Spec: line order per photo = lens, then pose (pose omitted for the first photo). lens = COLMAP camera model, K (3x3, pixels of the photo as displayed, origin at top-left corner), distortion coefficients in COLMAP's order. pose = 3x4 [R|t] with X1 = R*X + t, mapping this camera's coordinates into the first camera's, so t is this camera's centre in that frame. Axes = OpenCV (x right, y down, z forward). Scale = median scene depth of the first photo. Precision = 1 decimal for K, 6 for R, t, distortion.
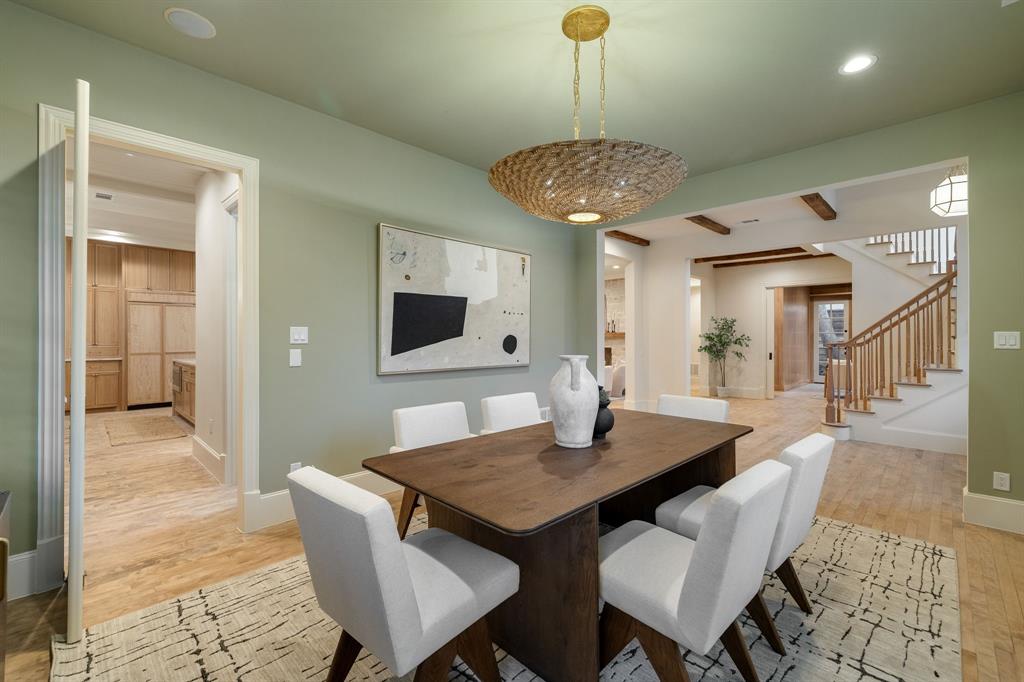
lens RADIAL K [[443.2, 0, 519.9], [0, 443.2, 339.5], [0, 0, 1]] dist [0.003181, 0.000397]
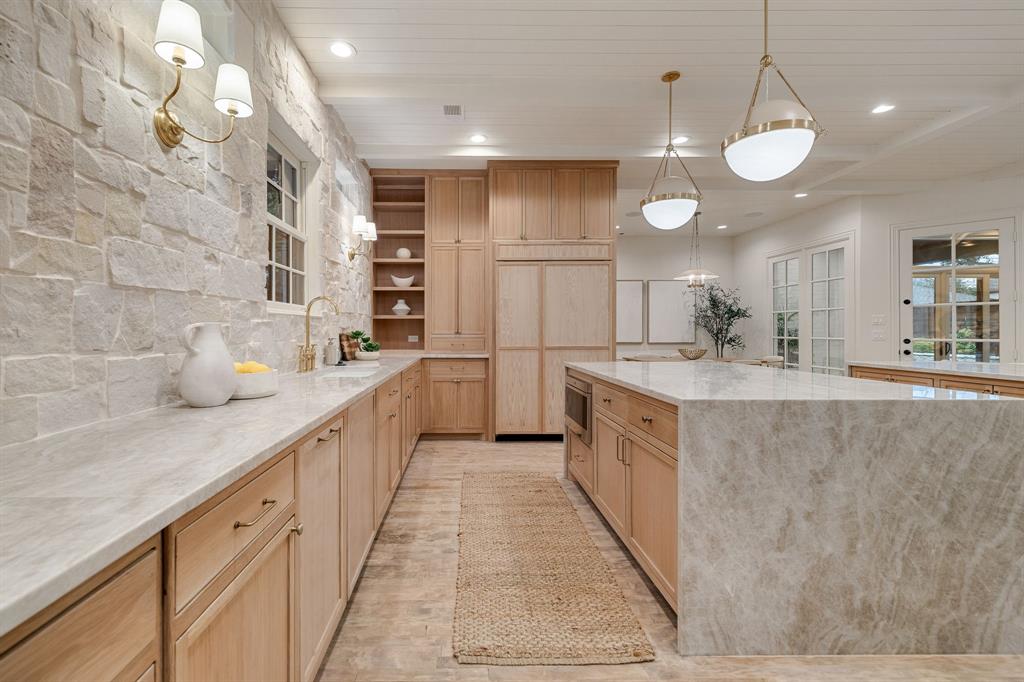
lens RADIAL K [[443.2, 0, 454.0], [0, 443.2, 329.5], [0, 0, 1]] dist [0.003181, 0.000397]
pose [[0.687228, -0.002335, -0.726438, -0.484874], [-0.003579, 0.999972, -0.006600, 0.010748], [0.726433, 0.007135, 0.687200, 0.545409]]
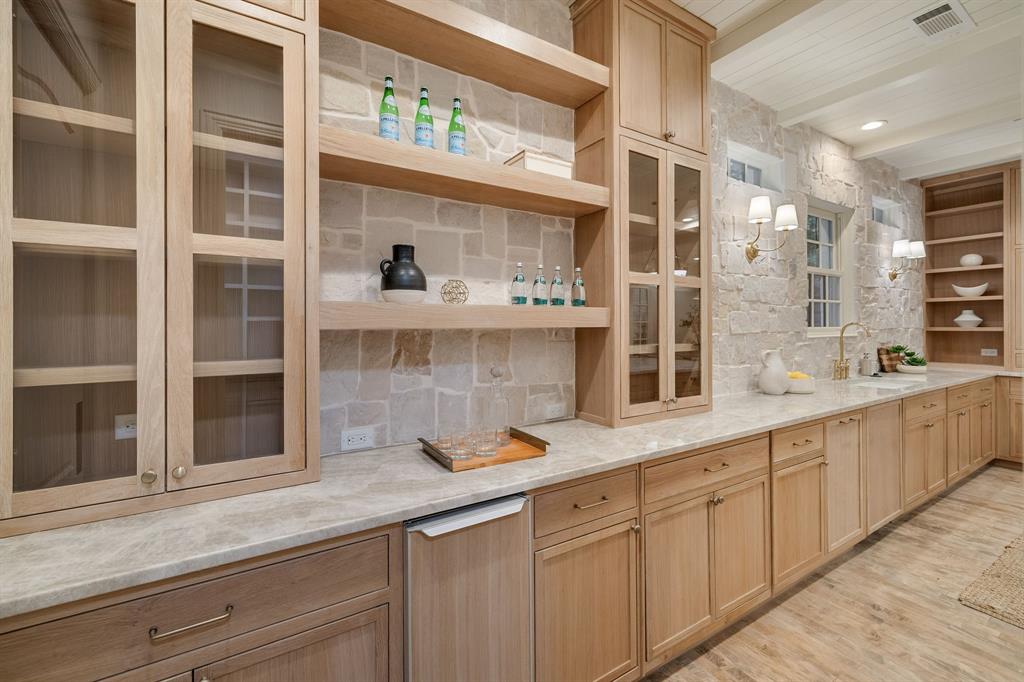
lens RADIAL K [[443.2, 0, 517.9], [0, 443.2, 323.3], [0, 0, 1]] dist [0.003181, 0.000397]
pose [[-0.218382, -0.004891, -0.975851, -0.280088], [-0.004709, 0.999981, -0.003958, -0.014891], [0.975852, 0.003731, -0.218401, 0.468965]]
